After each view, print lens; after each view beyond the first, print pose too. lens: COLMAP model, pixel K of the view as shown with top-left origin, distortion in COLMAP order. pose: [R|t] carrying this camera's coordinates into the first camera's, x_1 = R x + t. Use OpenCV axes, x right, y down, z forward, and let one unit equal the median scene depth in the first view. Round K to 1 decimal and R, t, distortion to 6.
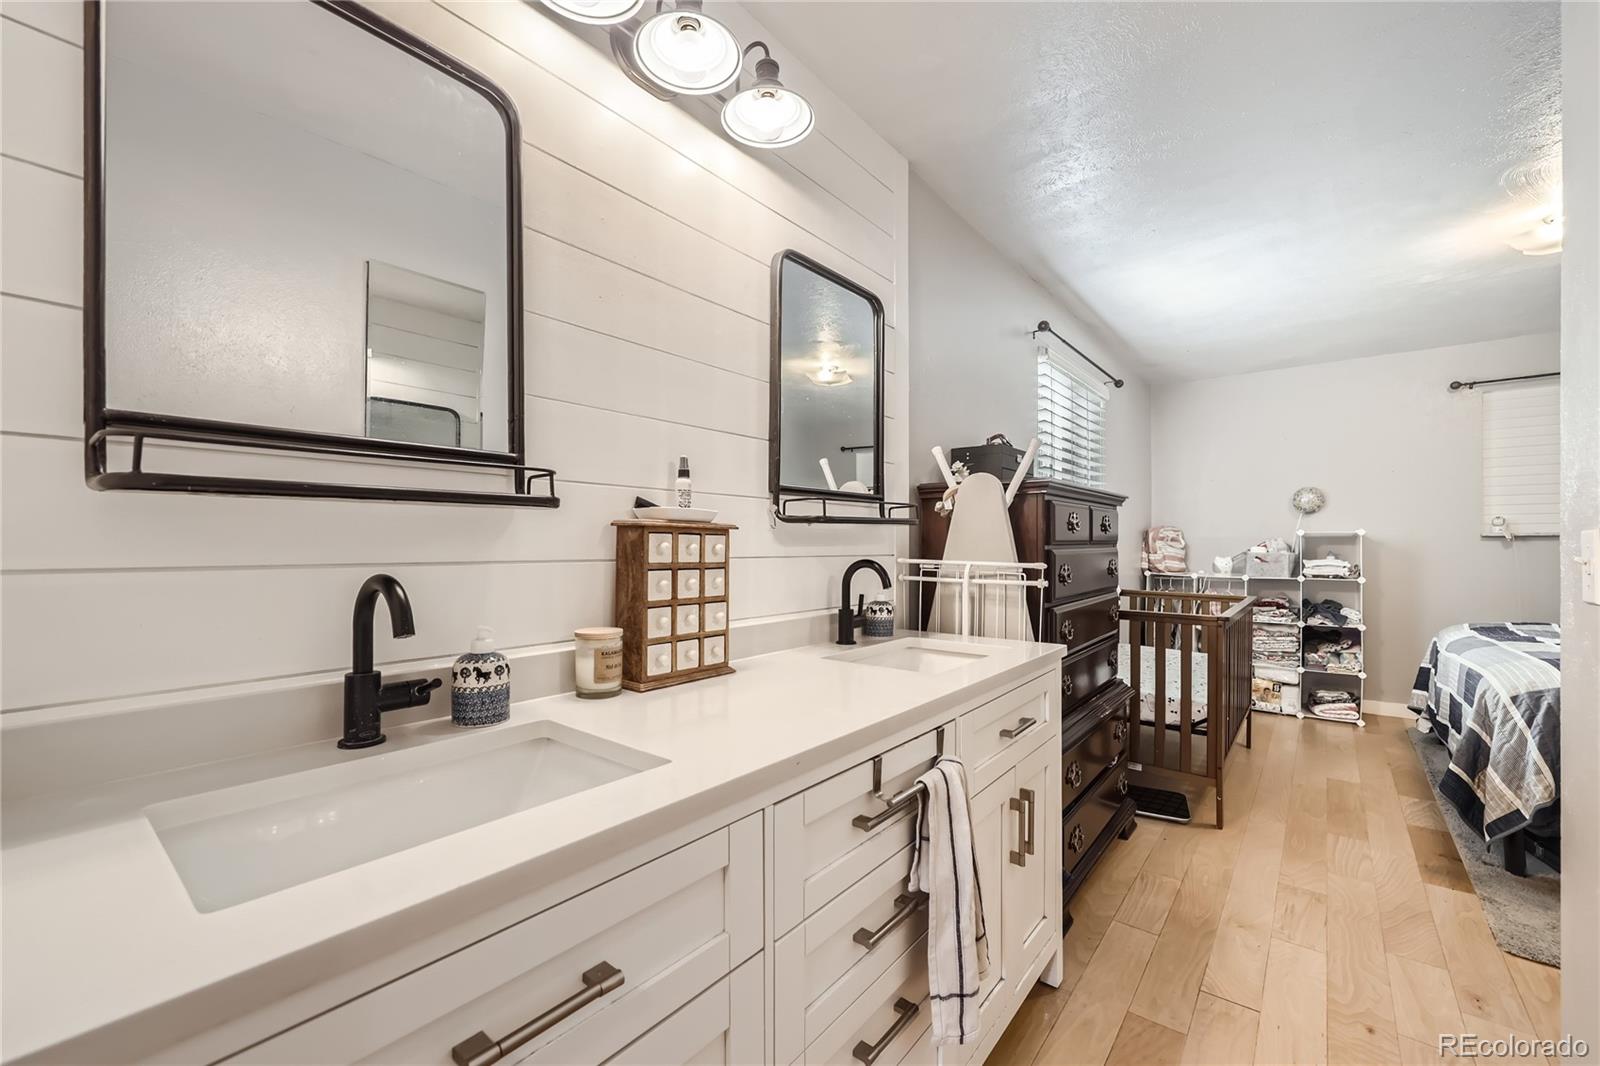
lens RADIAL K [[647.2, 0, 805.0], [0, 647.2, 542.8], [0, 0, 1]] dist [0.003452, 0.000345]
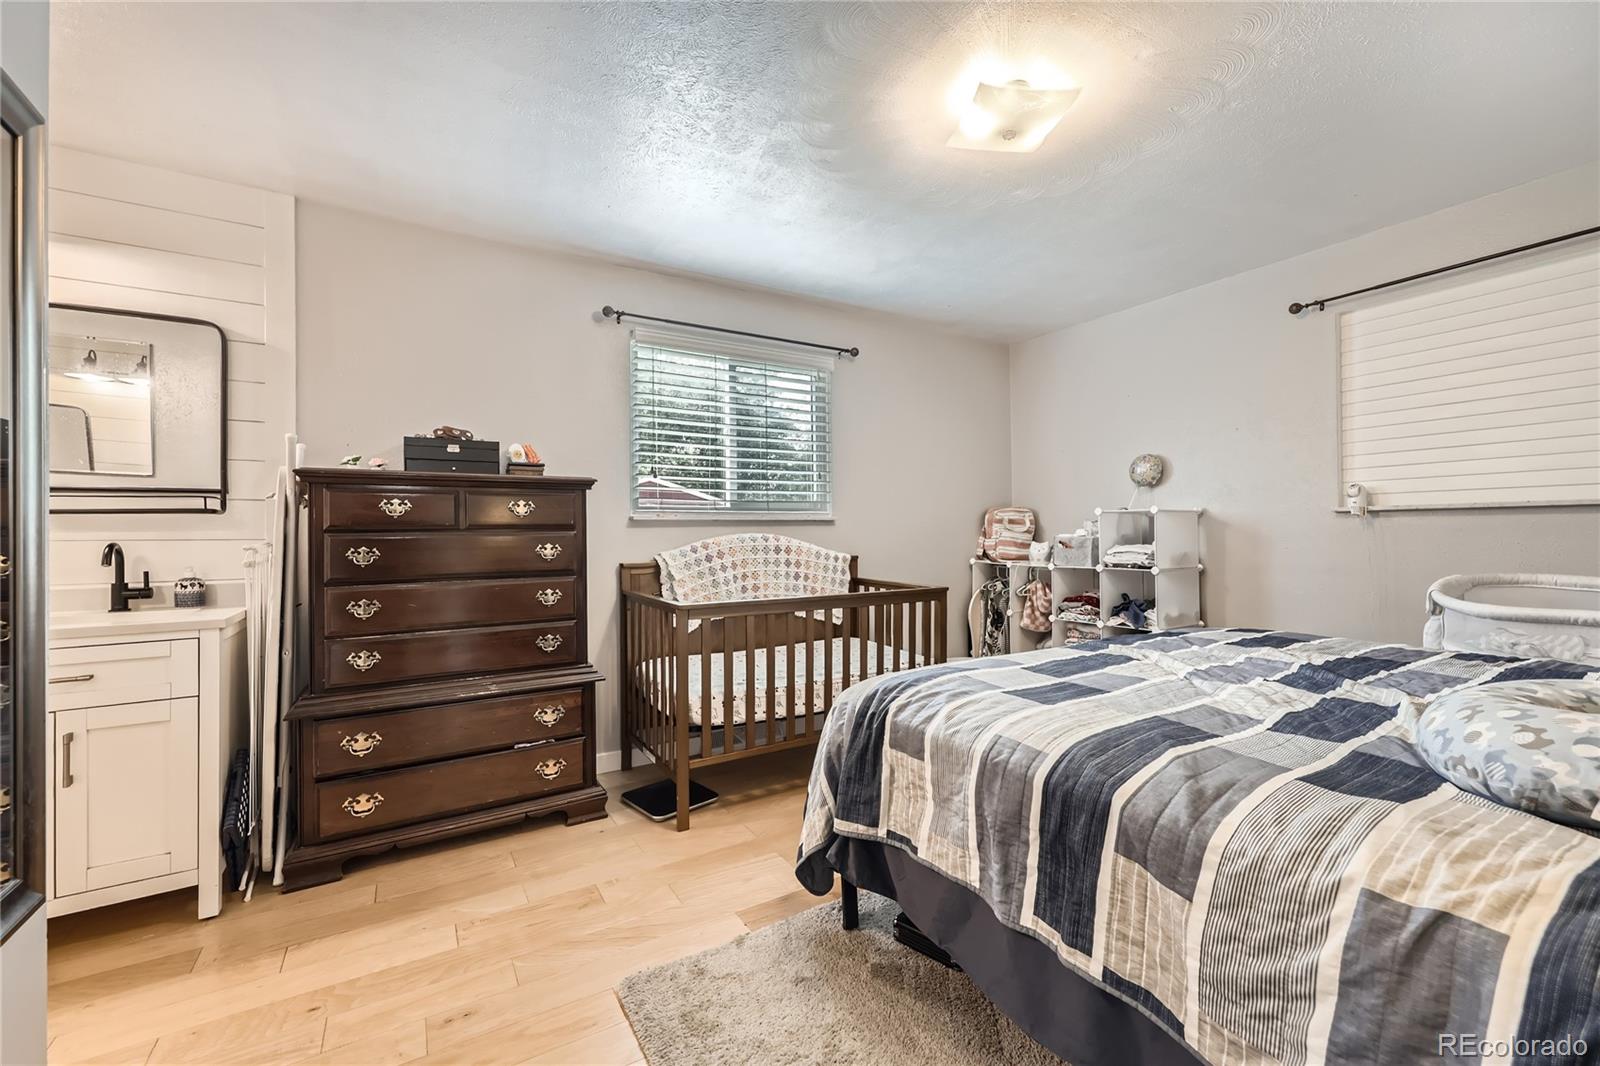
lens RADIAL K [[647.2, 0, 793.5], [0, 647.2, 523.2], [0, 0, 1]] dist [0.003452, 0.000345]
pose [[0.938639, -0.014456, -0.344599, 2.256798], [0.010073, 0.999844, -0.014507, 0.023458], [0.344755, 0.010145, 0.938638, 0.354250]]
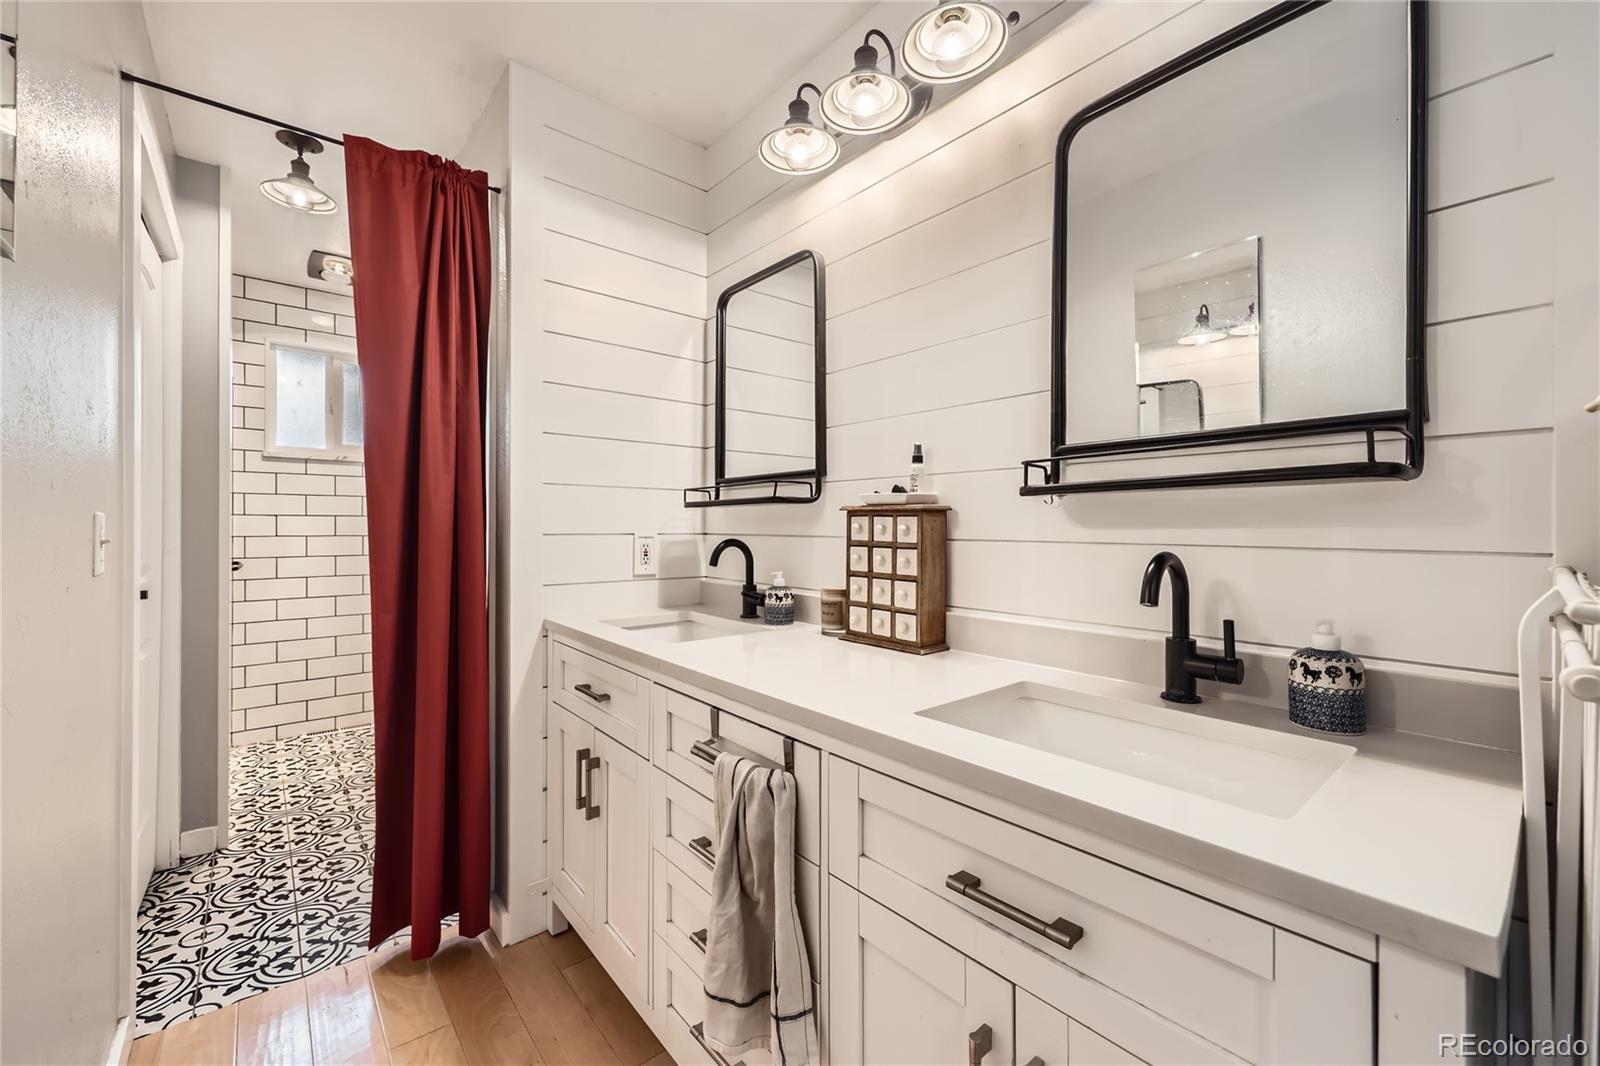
lens RADIAL K [[647.2, 0, 792.1], [0, 647.2, 529.1], [0, 0, 1]] dist [0.003452, 0.000345]
pose [[-0.199072, 0.003834, -0.979977, 0.908805], [-0.004660, 0.999977, 0.004859, 0.004438], [0.979974, 0.005534, -0.199050, 1.021152]]
